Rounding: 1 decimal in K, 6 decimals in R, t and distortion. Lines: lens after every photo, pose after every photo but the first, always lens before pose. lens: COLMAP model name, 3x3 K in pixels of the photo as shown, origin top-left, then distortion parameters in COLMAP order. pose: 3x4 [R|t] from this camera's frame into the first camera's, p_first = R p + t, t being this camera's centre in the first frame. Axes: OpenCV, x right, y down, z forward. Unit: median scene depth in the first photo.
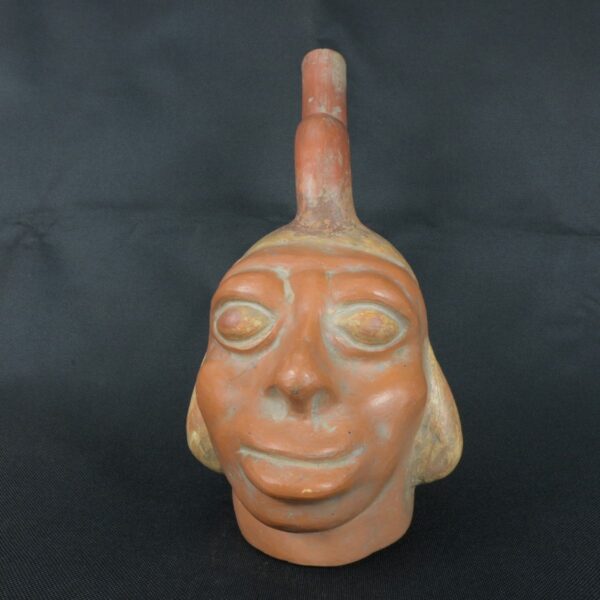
lens RADIAL K [[624.5, 0, 306.4], [0, 624.5, 296.8], [0, 0, 1]] dist [0.021251, 0.000000]
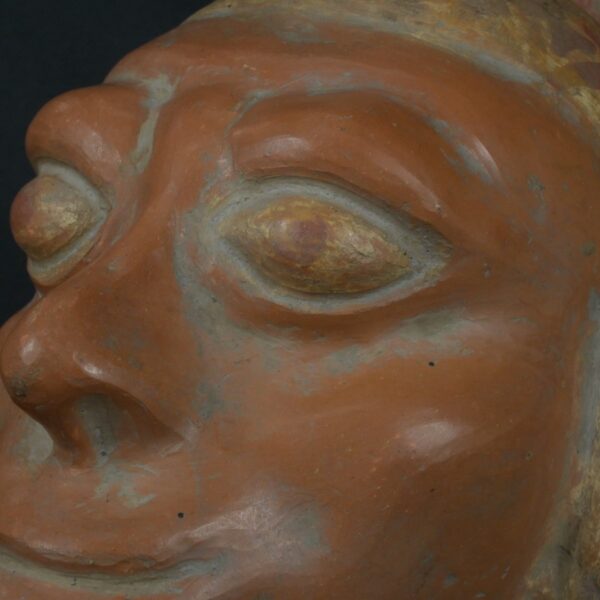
lens RADIAL K [[1977.7, 0, 300.0], [0, 1977.7, 300.7], [0, 0, 1]] dist [0.002414, 0.000000]
pose [[0.875559, 0.073194, -0.477534, 0.652038], [-0.042051, 0.996251, 0.075599, -0.006975], [0.481277, -0.046111, 0.875355, -0.013567]]
